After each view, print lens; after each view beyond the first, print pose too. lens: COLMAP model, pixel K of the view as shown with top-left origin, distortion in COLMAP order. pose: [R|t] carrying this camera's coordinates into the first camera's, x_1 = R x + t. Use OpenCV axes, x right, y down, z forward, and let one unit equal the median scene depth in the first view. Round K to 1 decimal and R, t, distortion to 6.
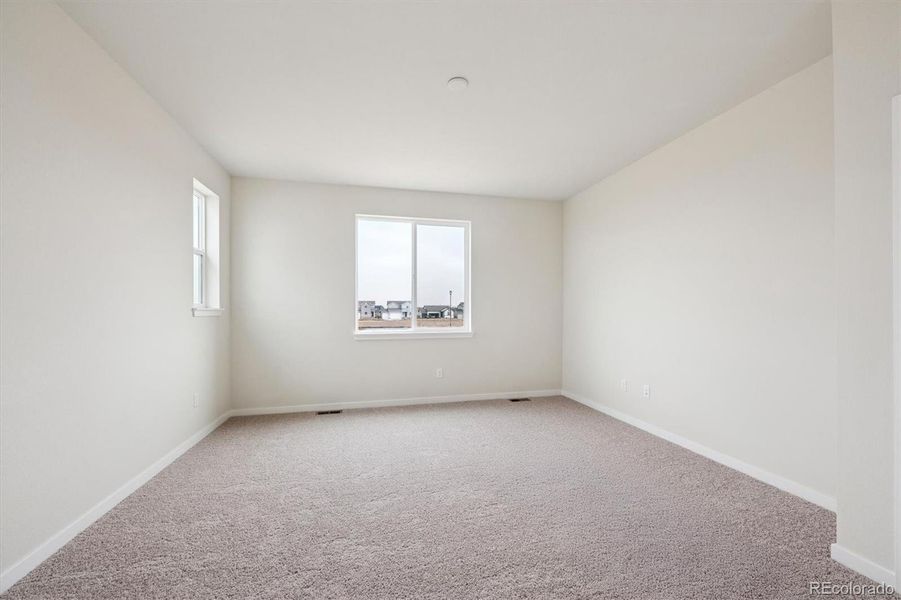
lens RADIAL K [[402.8, 0, 450.5], [0, 402.8, 300.0], [0, 0, 1]] dist [0.000819, 0.000010]
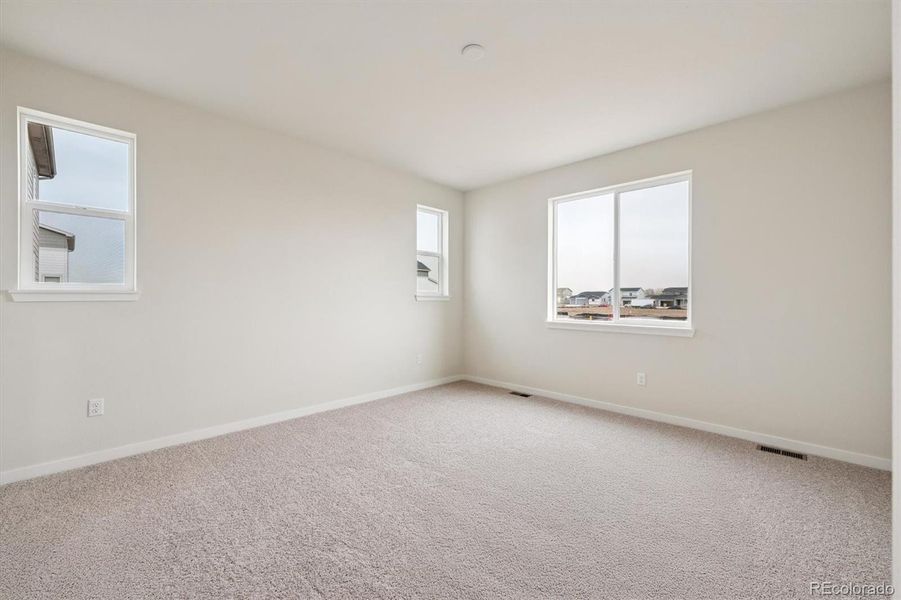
lens RADIAL K [[402.8, 0, 450.5], [0, 402.8, 300.0], [0, 0, 1]] dist [0.000819, 0.000010]
pose [[0.461700, 0.009091, -0.886990, 0.547960], [0.013646, 0.999756, 0.017350, 0.011535], [0.886931, -0.020114, 0.461463, 0.355828]]
